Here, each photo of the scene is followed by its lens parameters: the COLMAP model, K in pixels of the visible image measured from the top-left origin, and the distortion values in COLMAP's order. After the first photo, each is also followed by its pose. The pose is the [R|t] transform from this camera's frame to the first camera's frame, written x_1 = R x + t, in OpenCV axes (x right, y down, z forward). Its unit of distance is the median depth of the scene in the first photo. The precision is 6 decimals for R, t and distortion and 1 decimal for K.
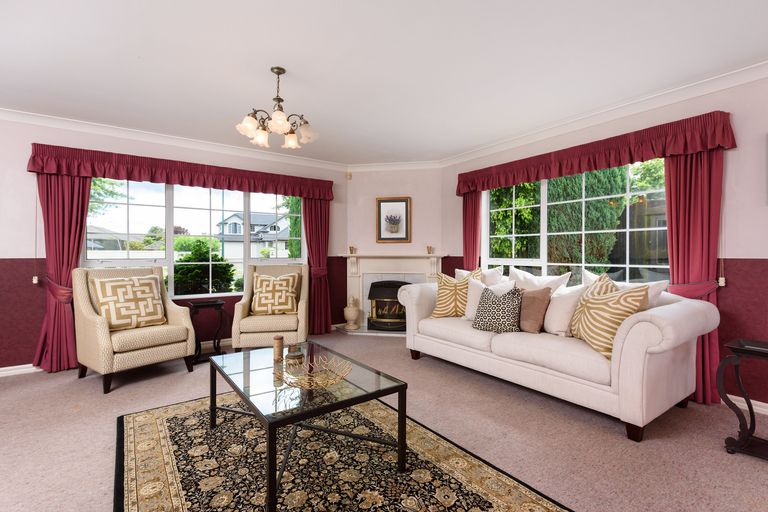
lens RADIAL K [[359.4, 0, 384.0], [0, 359.4, 256.0], [0, 0, 1]] dist [0.001219, 0.000092]
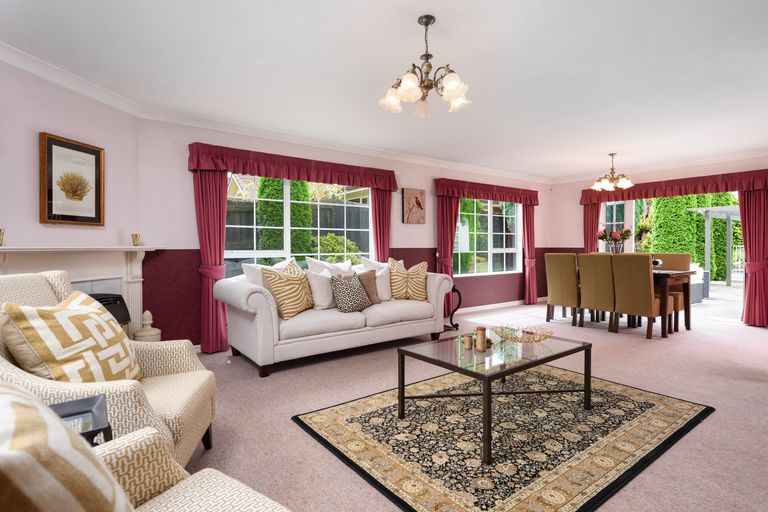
lens RADIAL K [[401.1, 0, 384.0], [0, 401.1, 247.3], [0, 0, 1]] dist [-0.000173, -0.000240]
pose [[-0.028866, -0.001314, 0.999582, -0.921948], [0.006215, 0.999980, 0.001494, -0.001105], [-0.999564, 0.006255, -0.028857, 0.852190]]
